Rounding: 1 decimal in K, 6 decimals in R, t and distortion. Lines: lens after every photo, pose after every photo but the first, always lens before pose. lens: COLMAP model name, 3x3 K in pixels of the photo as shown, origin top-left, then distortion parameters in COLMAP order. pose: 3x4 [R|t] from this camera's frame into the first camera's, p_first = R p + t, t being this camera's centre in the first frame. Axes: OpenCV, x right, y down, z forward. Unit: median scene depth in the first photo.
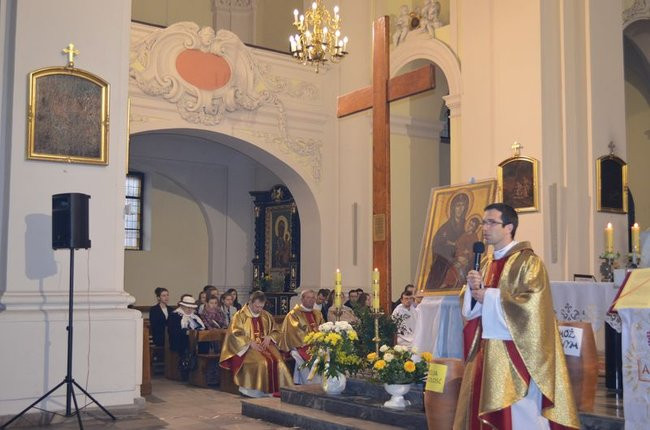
lens RADIAL K [[815.5, 0, 325.0], [0, 815.5, 215.0], [0, 0, 1]] dist [-0.032316, -0.009783]
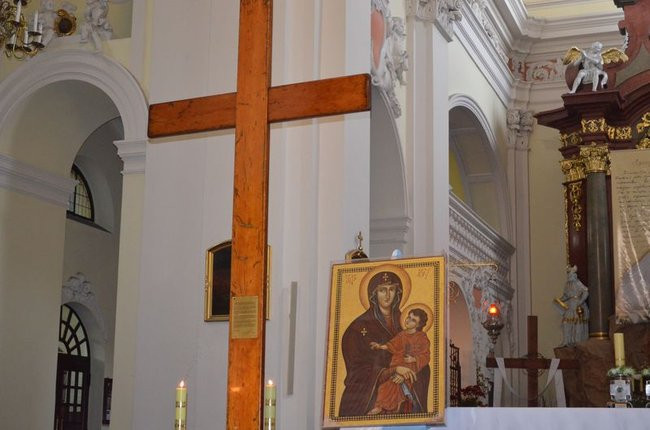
lens RADIAL K [[1147.5, 0, 325.0], [0, 1147.5, 215.0], [0, 0, 1]] dist [0.014578, 0.011692]
pose [[0.843459, 0.113982, 0.524962, -0.348344], [-0.052805, 0.990090, -0.130129, 0.048717], [-0.534592, 0.082038, 0.841119, 0.221225]]
